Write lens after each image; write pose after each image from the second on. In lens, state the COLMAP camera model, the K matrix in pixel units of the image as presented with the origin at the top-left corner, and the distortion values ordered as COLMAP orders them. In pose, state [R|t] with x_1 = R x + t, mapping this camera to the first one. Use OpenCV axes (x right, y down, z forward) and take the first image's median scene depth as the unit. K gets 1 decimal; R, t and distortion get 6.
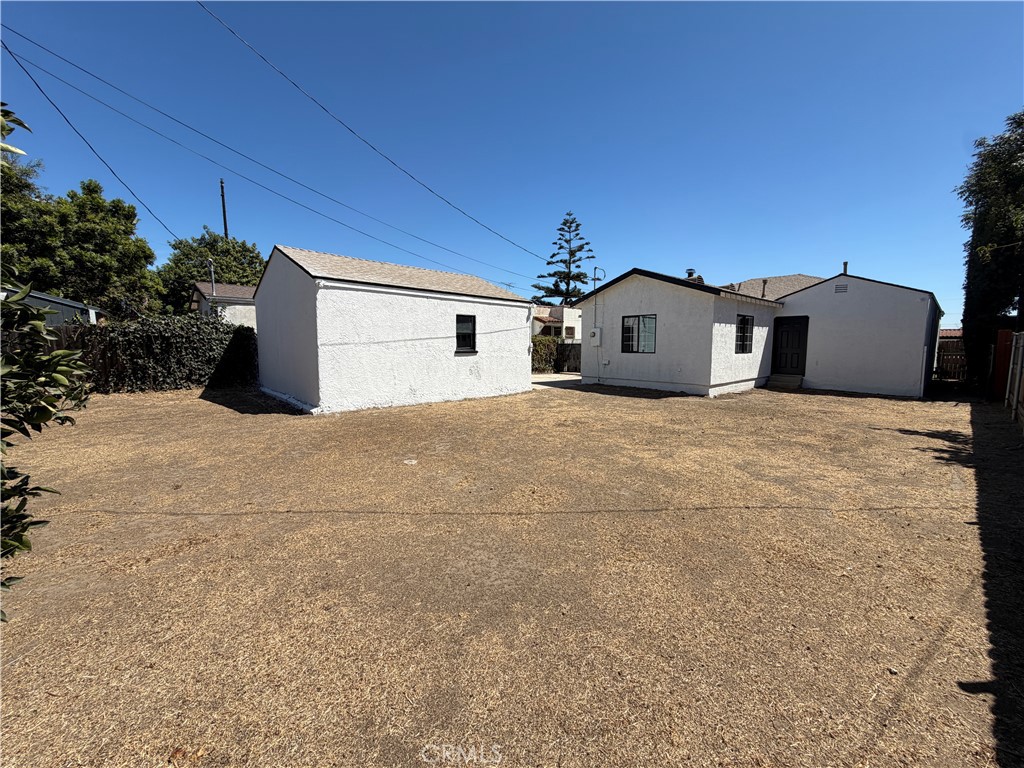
lens RADIAL K [[407.7, 0, 510.2], [0, 407.7, 385.6], [0, 0, 1]] dist [0.000323, -0.000223]
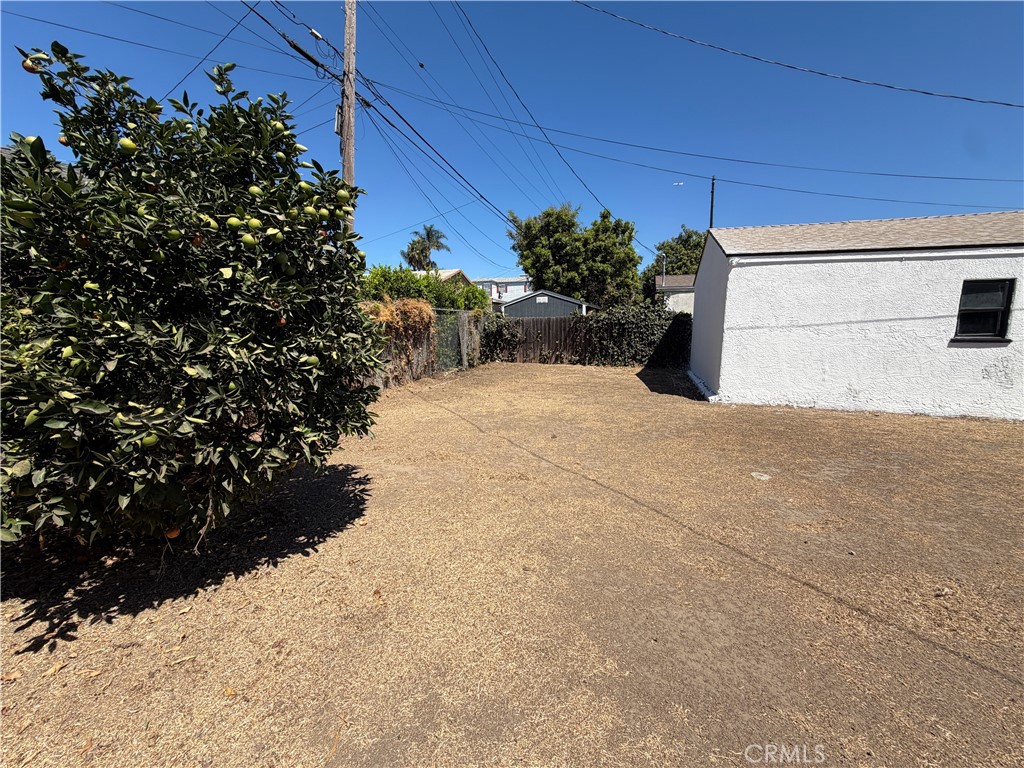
lens RADIAL K [[407.7, 0, 511.1], [0, 407.7, 385.6], [0, 0, 1]] dist [0.000323, -0.000223]
pose [[0.491472, 0.115977, -0.863136, 0.082517], [-0.089061, 0.992590, 0.082660, -0.003653], [0.866327, 0.036247, 0.498160, 0.086440]]
